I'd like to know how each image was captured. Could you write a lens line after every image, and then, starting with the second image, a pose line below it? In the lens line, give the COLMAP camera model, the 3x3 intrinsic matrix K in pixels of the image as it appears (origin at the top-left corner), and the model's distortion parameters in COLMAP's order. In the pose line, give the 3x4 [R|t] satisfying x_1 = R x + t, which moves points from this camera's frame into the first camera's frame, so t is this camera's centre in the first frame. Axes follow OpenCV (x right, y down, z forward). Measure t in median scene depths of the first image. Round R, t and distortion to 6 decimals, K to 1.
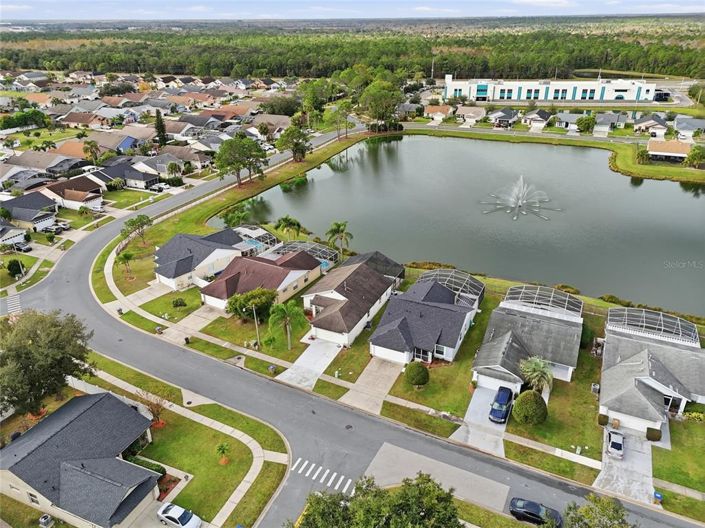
lens RADIAL K [[519.5, 0, 352.5], [0, 519.5, 264.0], [0, 0, 1]] dist [0.073478, -0.069631]
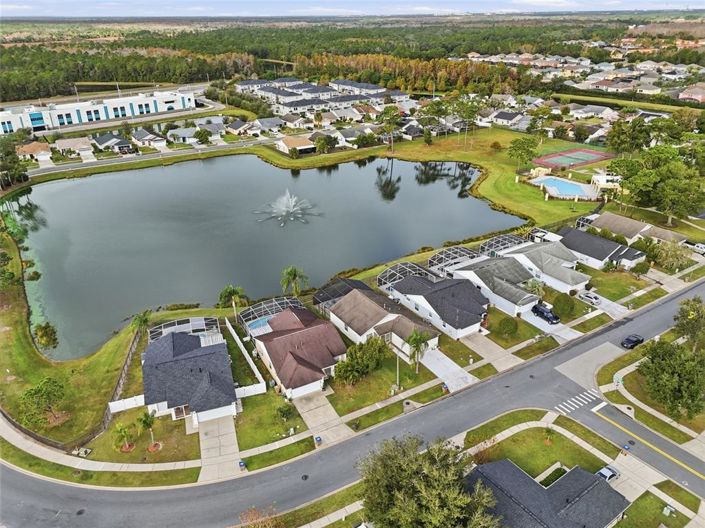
lens RADIAL K [[519.5, 0, 352.5], [0, 519.5, 264.0], [0, 0, 1]] dist [0.073478, -0.069631]
pose [[0.519758, -0.364653, 0.772580, -0.528315], [0.367956, 0.911703, 0.182773, -0.164342], [-0.771013, 0.189277, 0.608041, 0.215436]]
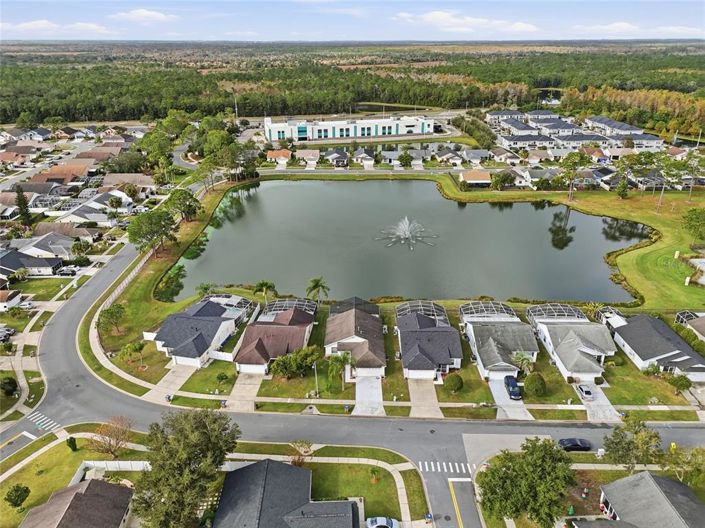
lens RADIAL K [[519.5, 0, 352.5], [0, 519.5, 264.0], [0, 0, 1]] dist [0.073478, -0.069631]
pose [[0.904487, -0.162803, 0.394207, -0.299166], [0.176959, 0.984218, 0.000448, -0.071663], [-0.388058, 0.069353, 0.919022, -0.096634]]
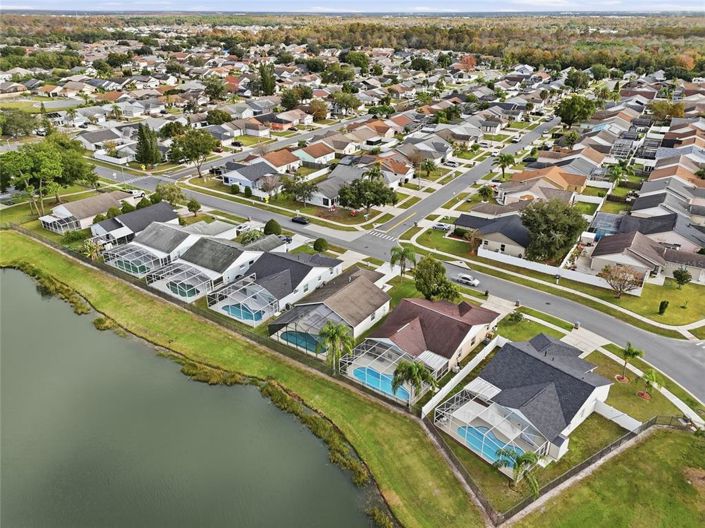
lens RADIAL K [[519.5, 0, 352.5], [0, 519.5, 264.0], [0, 0, 1]] dist [0.073478, -0.069631]
pose [[-0.986396, -0.055443, 0.154757, -0.109787], [0.085457, 0.631266, 0.770844, -0.479494], [-0.140431, 0.773582, -0.617940, 0.978951]]
